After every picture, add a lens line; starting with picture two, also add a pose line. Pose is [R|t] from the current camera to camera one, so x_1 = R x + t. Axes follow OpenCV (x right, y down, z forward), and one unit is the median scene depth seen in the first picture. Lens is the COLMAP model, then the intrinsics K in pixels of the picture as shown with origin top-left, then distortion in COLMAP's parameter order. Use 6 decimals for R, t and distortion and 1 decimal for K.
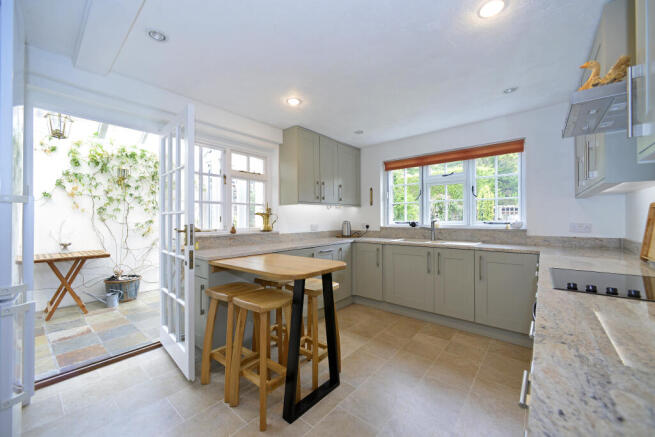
lens RADIAL K [[258.9, 0, 327.6], [0, 258.9, 217.9], [0, 0, 1]] dist [-0.002189, 0.000147]
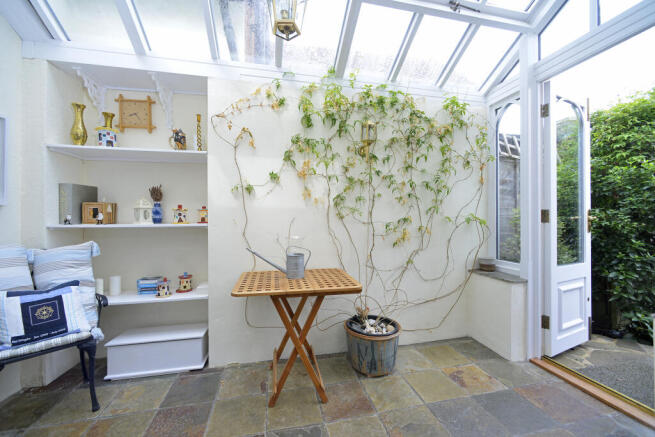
lens RADIAL K [[258.9, 0, 329.5], [0, 258.9, 217.0], [0, 0, 1]] dist [-0.002189, 0.000147]
pose [[0.790659, 0.001781, -0.612254, -0.510564], [0.000397, 0.999994, 0.003421, 0.005697], [0.612256, -0.002948, 0.790654, 0.501090]]
